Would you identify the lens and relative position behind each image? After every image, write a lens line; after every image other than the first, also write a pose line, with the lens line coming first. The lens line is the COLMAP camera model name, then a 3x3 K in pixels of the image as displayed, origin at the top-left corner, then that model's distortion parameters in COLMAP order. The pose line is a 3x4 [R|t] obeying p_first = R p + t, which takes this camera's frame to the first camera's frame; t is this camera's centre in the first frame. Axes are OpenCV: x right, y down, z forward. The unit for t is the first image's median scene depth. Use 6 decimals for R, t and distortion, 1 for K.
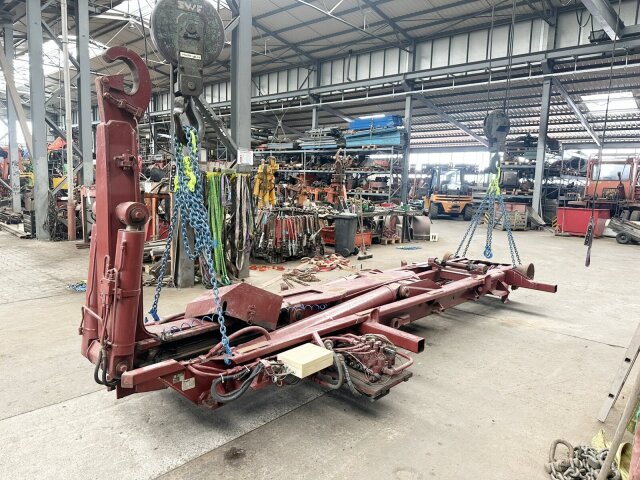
lens RADIAL K [[450.3, 0, 319.4], [0, 450.3, 240.8], [0, 0, 1]] dist [0.005883, -0.000668]
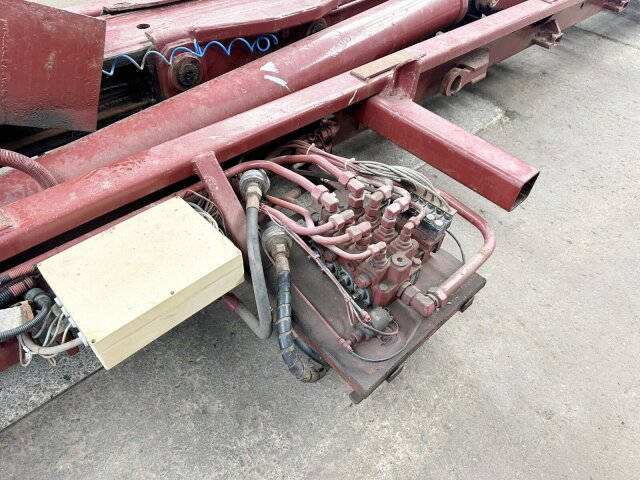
lens RADIAL K [[450.3, 0, 320.2], [0, 450.3, 242.1], [0, 0, 1]] dist [0.005883, -0.000668]
pose [[0.997283, 0.066485, -0.031708, 0.075985], [-0.032101, 0.779730, 0.625293, 0.045824], [0.066296, -0.622576, 0.779746, 0.645069]]
